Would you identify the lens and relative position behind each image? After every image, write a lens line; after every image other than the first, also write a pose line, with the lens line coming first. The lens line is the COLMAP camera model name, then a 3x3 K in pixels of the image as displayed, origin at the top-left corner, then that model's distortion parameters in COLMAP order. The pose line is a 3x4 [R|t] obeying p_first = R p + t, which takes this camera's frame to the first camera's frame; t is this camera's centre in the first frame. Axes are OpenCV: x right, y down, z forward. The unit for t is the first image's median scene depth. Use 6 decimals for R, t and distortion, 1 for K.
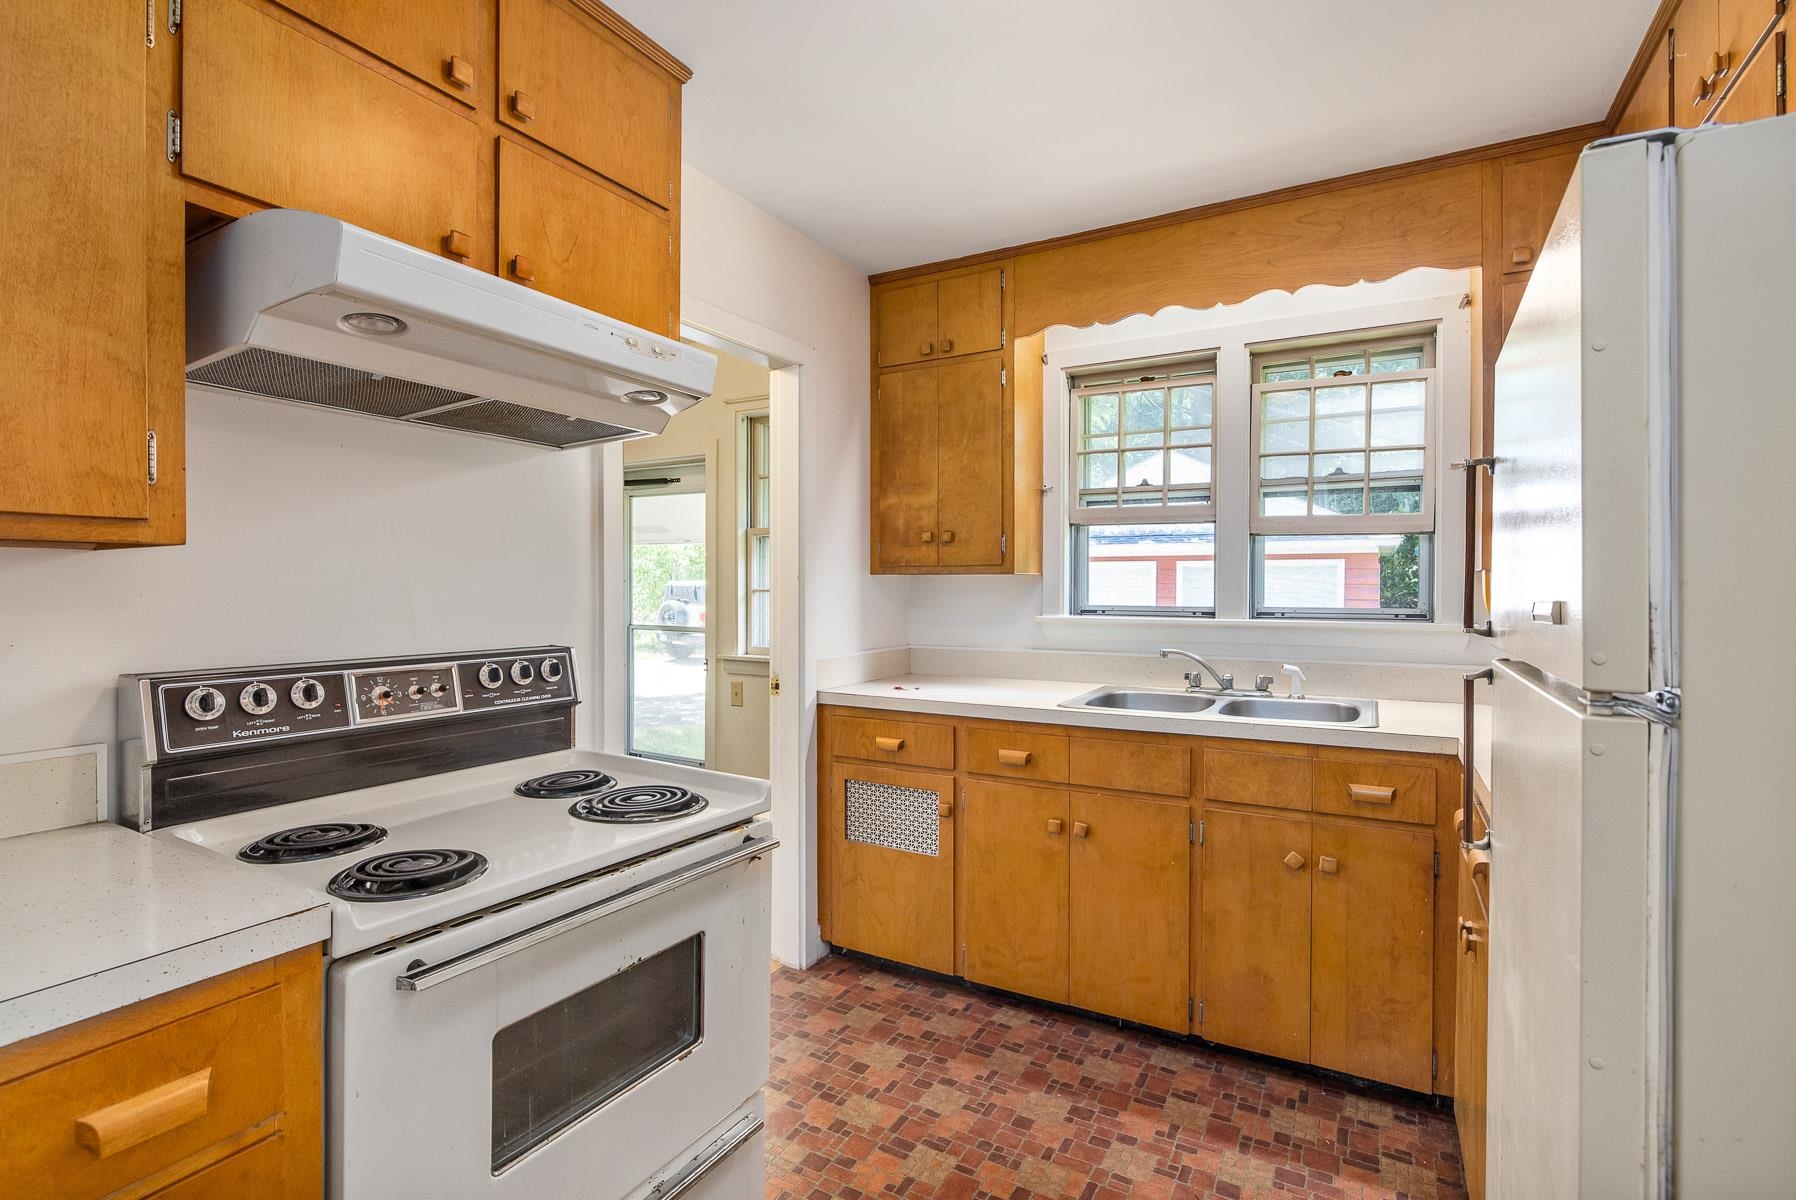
lens RADIAL K [[841.7, 0, 902.2], [0, 841.7, 597.2], [0, 0, 1]] dist [-0.001173, 0.000298]
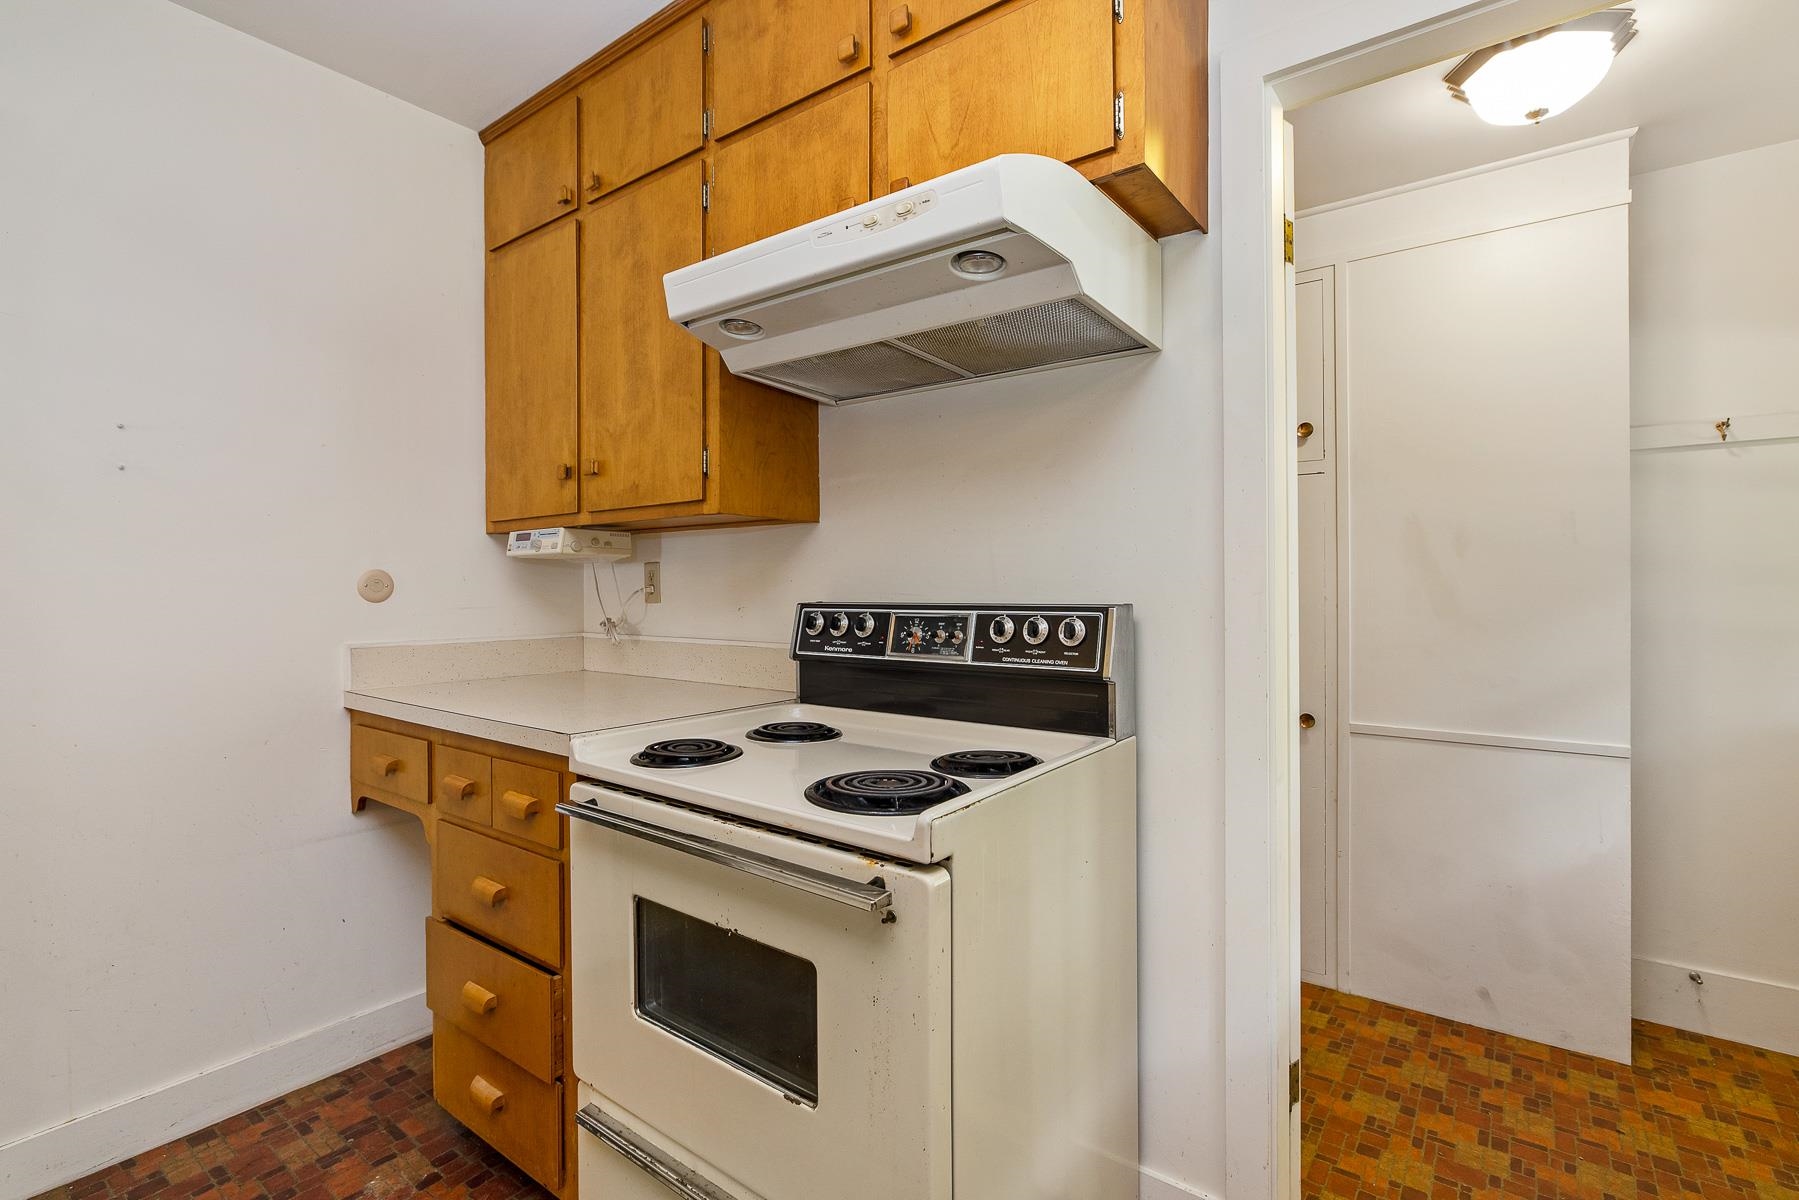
lens RADIAL K [[843.1, 0, 908.8], [0, 843.1, 593.3], [0, 0, 1]] dist [-0.001173, 0.000298]
pose [[-0.141113, -0.001340, -0.989993, 0.286682], [-0.003780, 0.999993, -0.000815, 0.036137], [0.989986, 0.003627, -0.141117, 0.675348]]
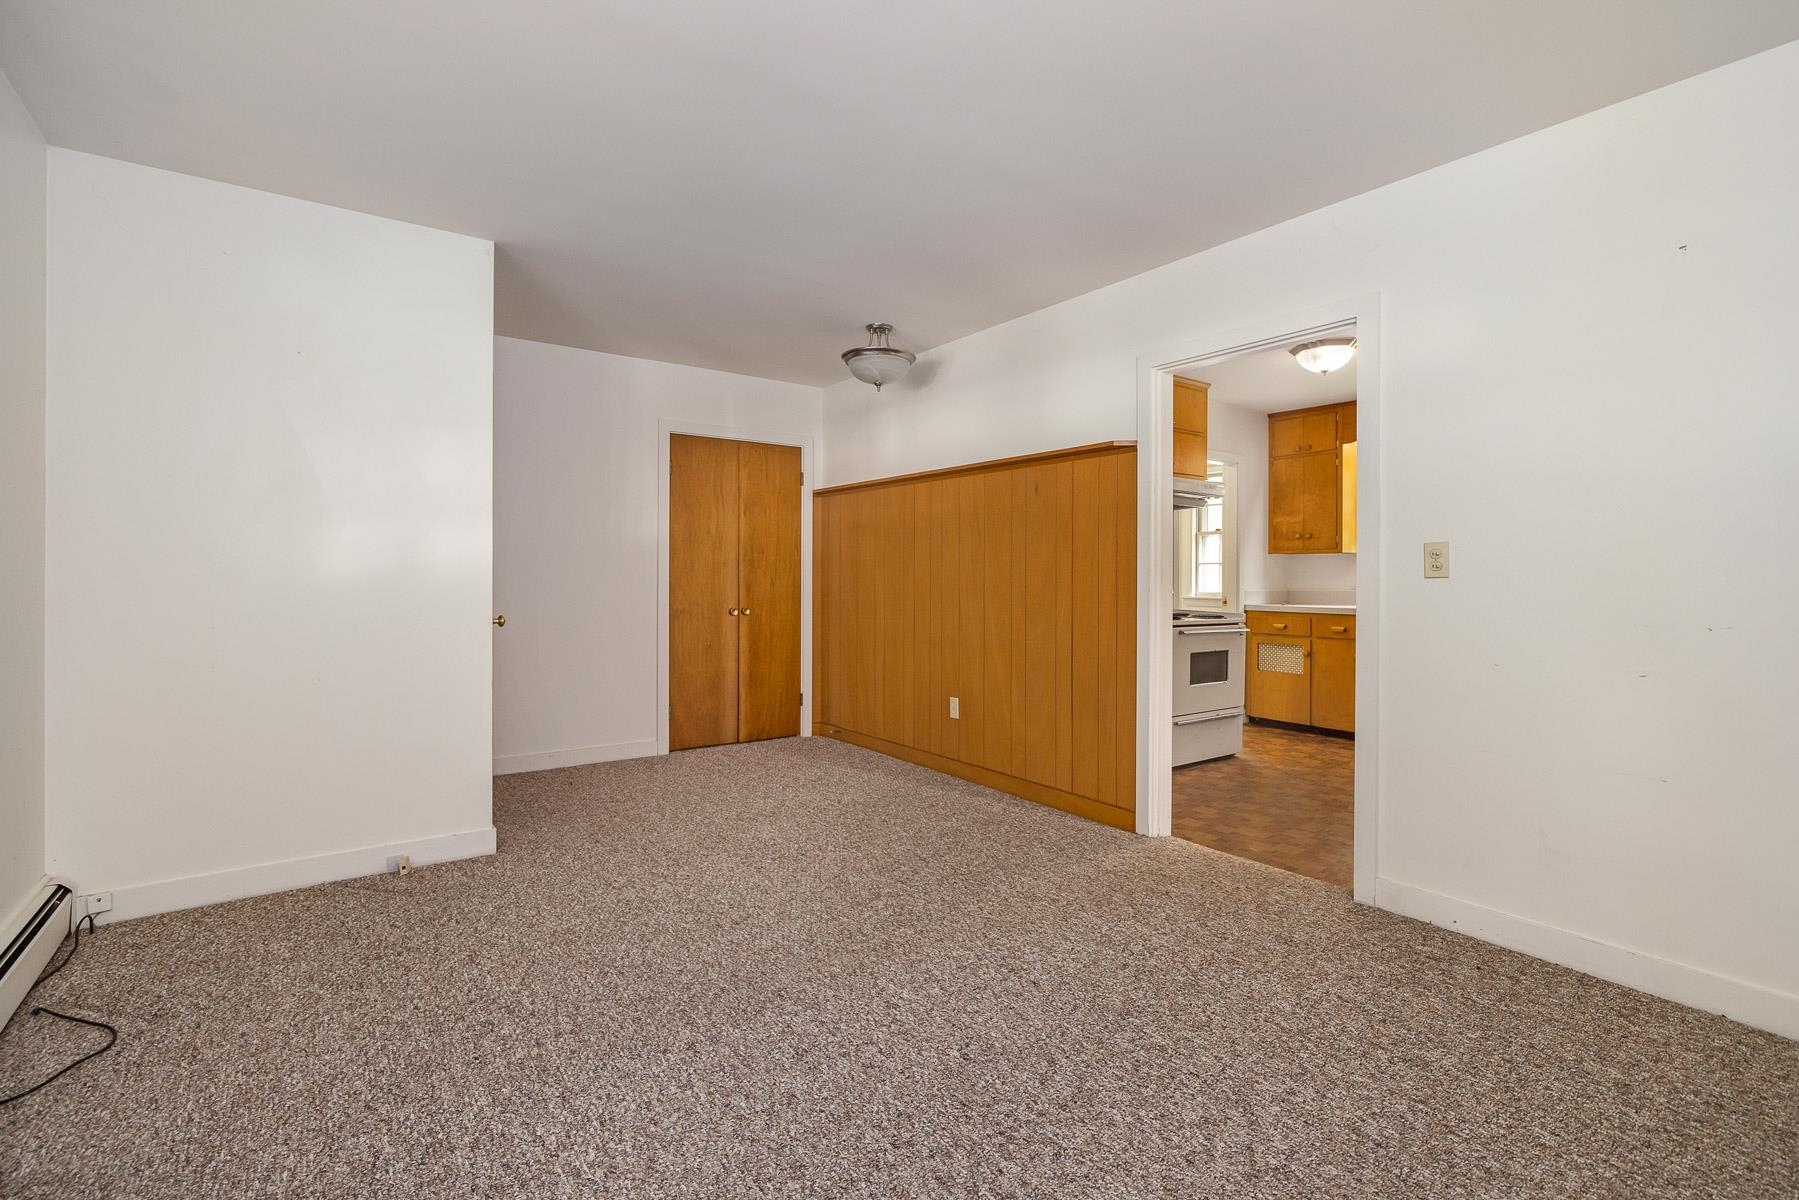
lens RADIAL K [[837.0, 0, 901.6], [0, 837.0, 585.1], [0, 0, 1]] dist [0.013001, -0.000359]
pose [[0.916634, 0.001423, -0.399724, -0.045414], [-0.000511, 0.999997, 0.002388, 0.054614], [0.399726, -0.001985, 0.916632, -1.520106]]
